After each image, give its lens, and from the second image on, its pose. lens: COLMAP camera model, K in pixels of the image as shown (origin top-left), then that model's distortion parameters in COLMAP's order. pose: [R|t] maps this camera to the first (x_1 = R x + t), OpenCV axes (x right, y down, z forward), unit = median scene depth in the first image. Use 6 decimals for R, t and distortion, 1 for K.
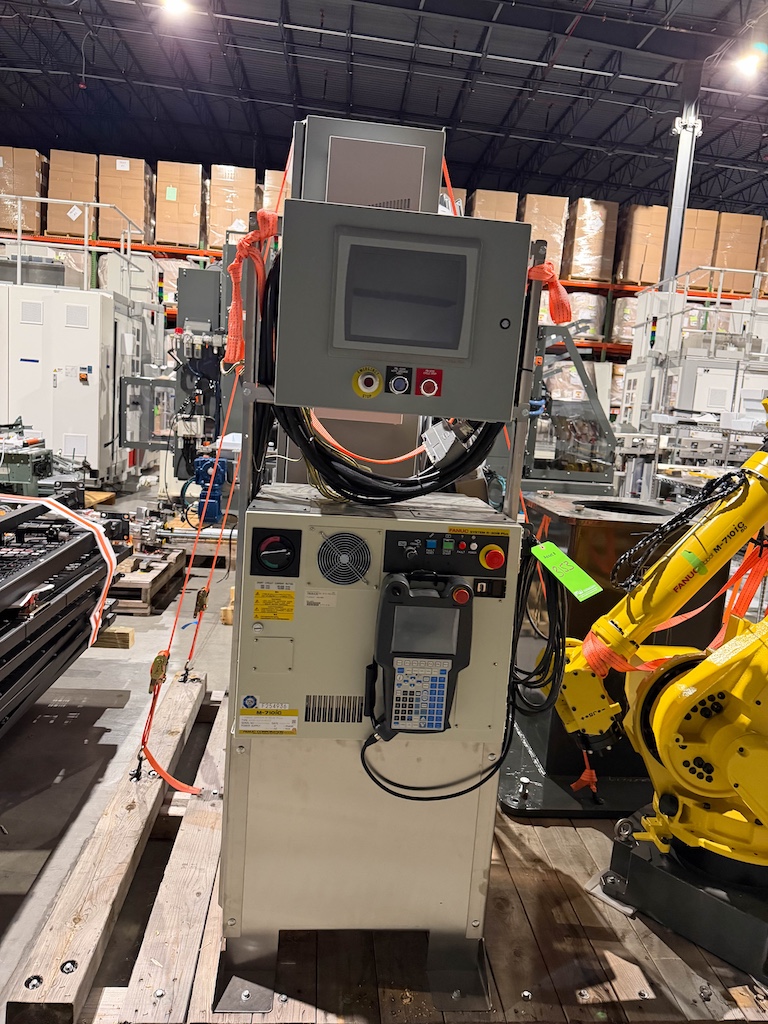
lens RADIAL K [[724.5, 0, 384.0], [0, 724.5, 512.0], [0, 0, 1]] dist [0.008593, -0.012790]
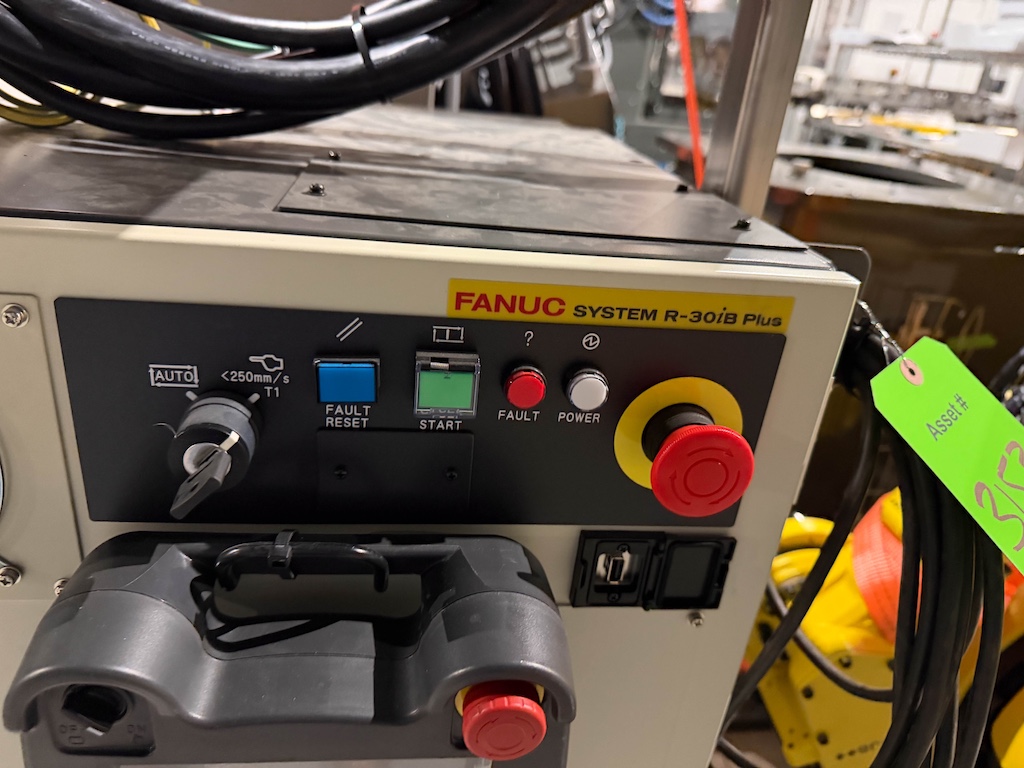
lens RADIAL K [[724.5, 0, 512.0], [0, 724.5, 384.0], [0, 0, 1]] dist [0.008593, -0.012790]
pose [[0.998913, 0.015245, 0.044053, 0.069549], [-0.027553, 0.955361, 0.294153, -0.005258], [-0.037602, -0.295047, 0.954742, 0.596084]]
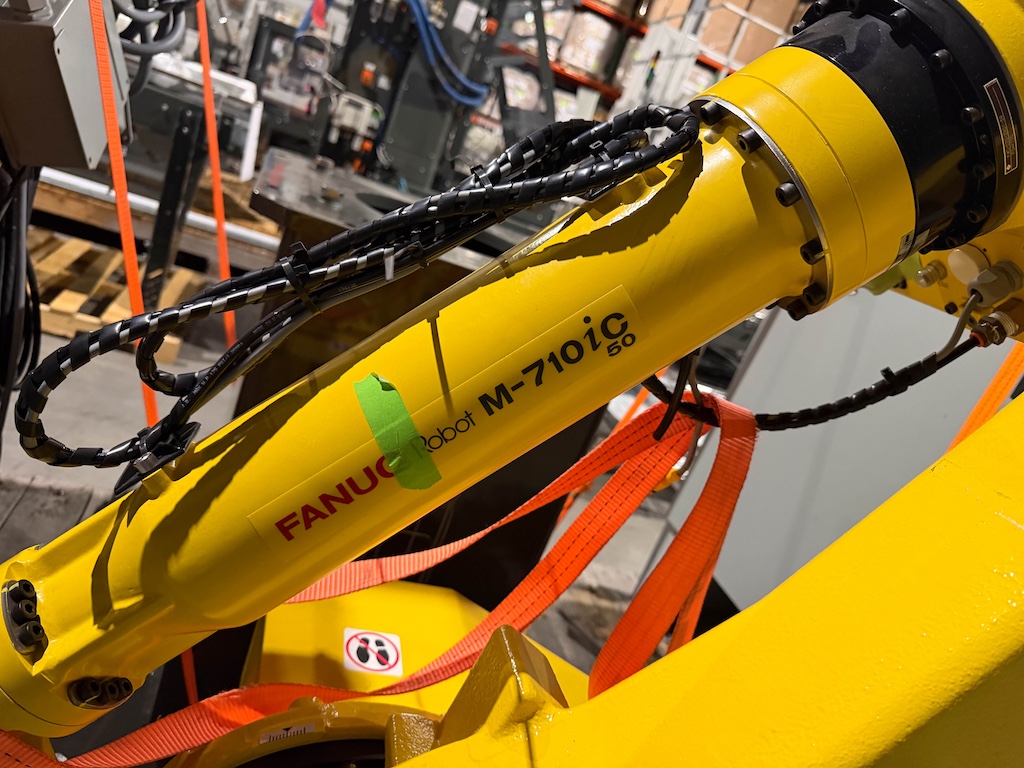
lens RADIAL K [[730.5, 0, 512.0], [0, 730.5, 384.0], [0, 0, 1]] dist [0.009182, -0.005787]
pose [[0.943524, 0.212363, 0.254292, 0.346545], [-0.257561, 0.952952, 0.159830, 0.005948], [-0.208386, -0.216299, 0.953829, 0.666452]]
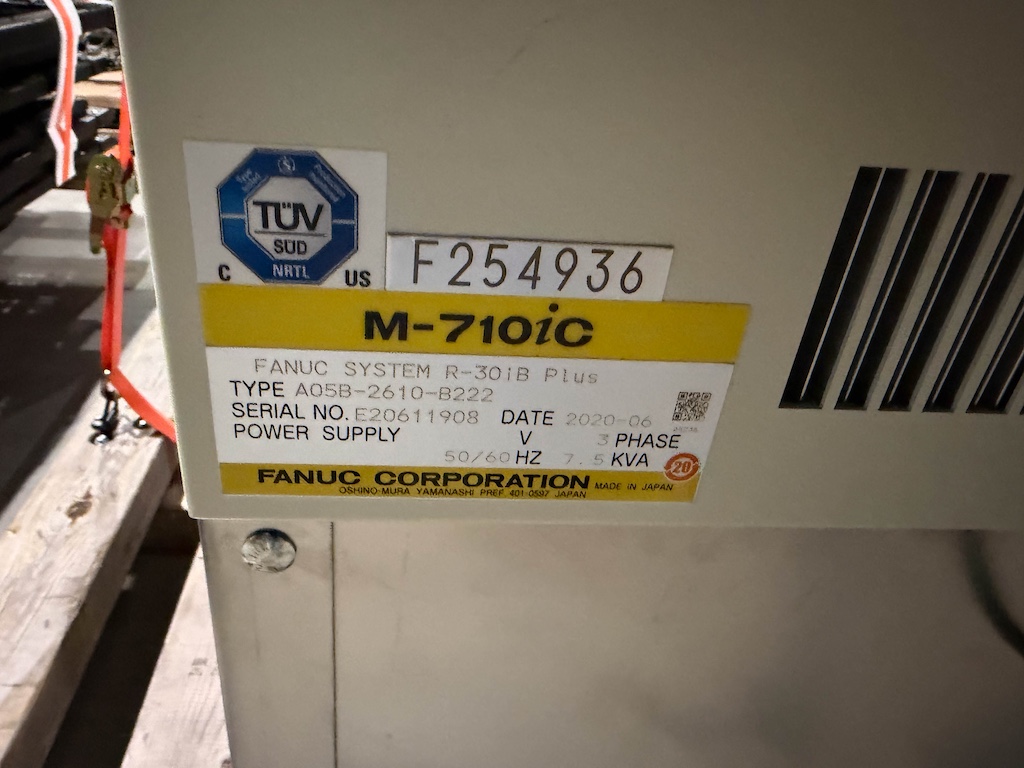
lens RADIAL K [[731.3, 0, 446.9], [0, 731.3, 382.5], [0, 0, 1]] dist [0.001039, 0.000304]
pose [[0.998967, 0.018792, -0.041377, -0.115329], [-0.001946, 0.927347, 0.374197, 0.177056], [0.045403, -0.373730, 0.926426, 0.650986]]
